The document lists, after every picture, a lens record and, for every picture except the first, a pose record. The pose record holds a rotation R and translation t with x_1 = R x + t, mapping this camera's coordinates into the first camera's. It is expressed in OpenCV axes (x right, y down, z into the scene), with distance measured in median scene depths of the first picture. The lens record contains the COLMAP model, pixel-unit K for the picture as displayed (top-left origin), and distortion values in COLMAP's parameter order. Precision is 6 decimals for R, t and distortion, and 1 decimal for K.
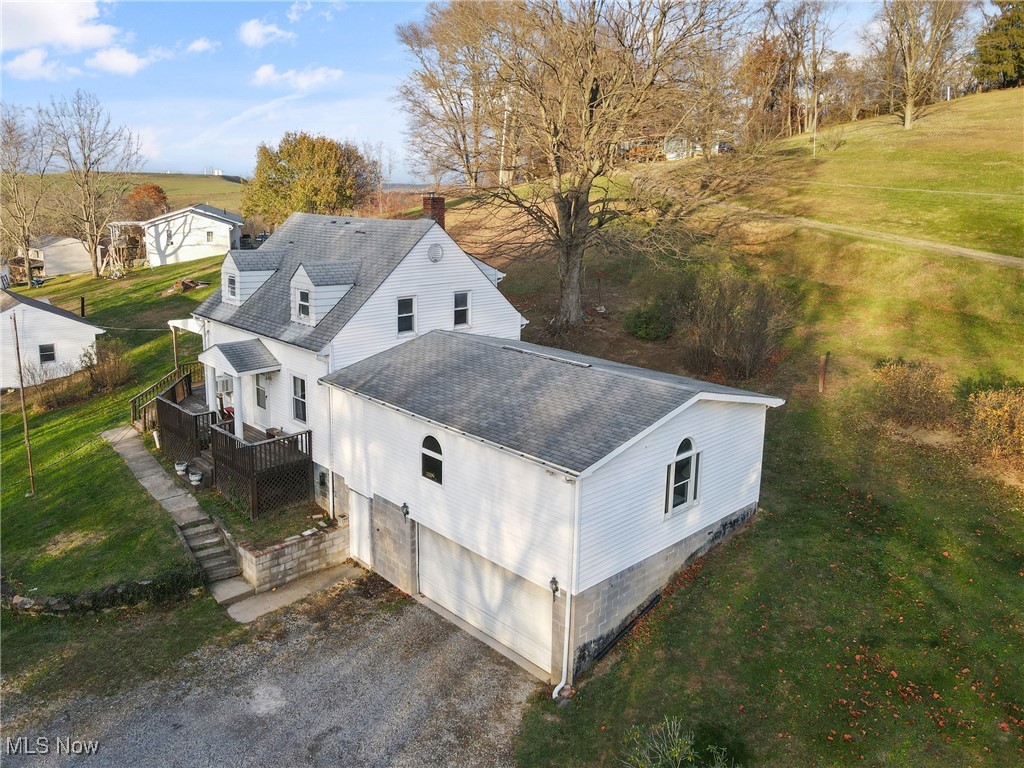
lens RADIAL K [[769.9, 0, 505.0], [0, 769.9, 329.6], [0, 0, 1]] dist [0.014997, 0.007672]
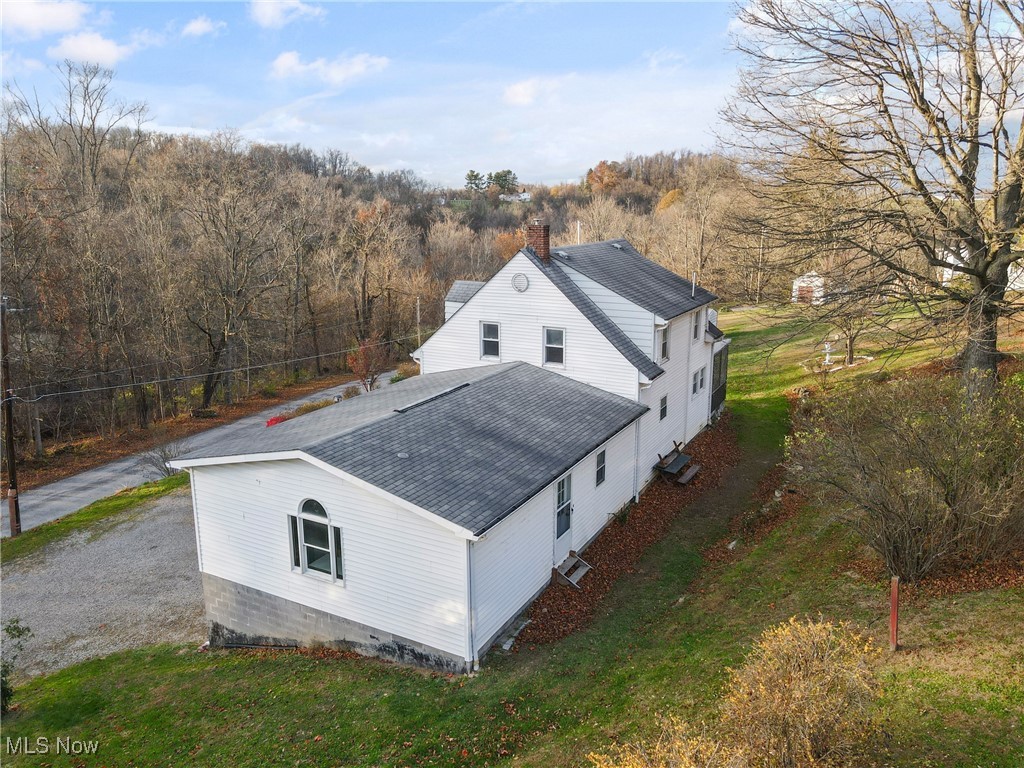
lens RADIAL K [[749.6, 0, 512.0], [0, 749.6, 384.0], [0, 0, 1]] dist [0.017658, 0.005190]
pose [[0.308611, 0.207369, -0.928309, 0.935729], [-0.166282, 0.972680, 0.162001, -0.145578], [0.936541, 0.104366, 0.334661, 0.783787]]
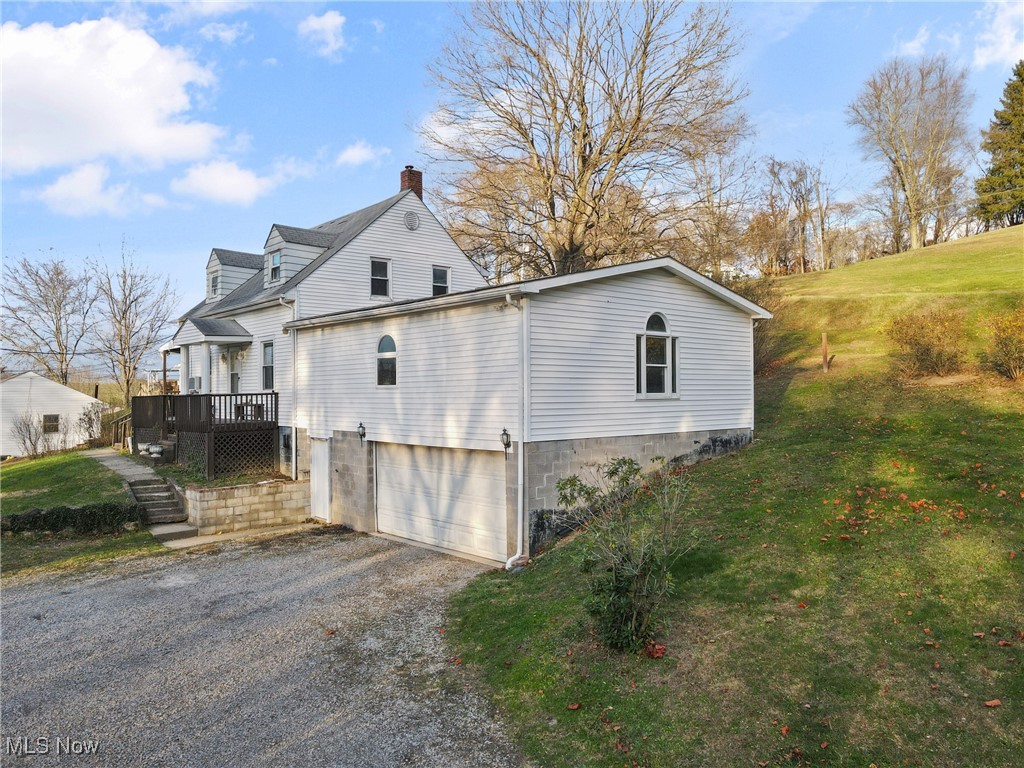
lens RADIAL K [[749.6, 0, 512.0], [0, 749.6, 384.0], [0, 0, 1]] dist [0.017658, 0.005190]
pose [[0.998840, -0.025764, -0.040685, 0.083186], [0.017463, 0.981126, -0.192581, 0.336890], [0.044878, 0.191647, 0.980437, 0.115804]]
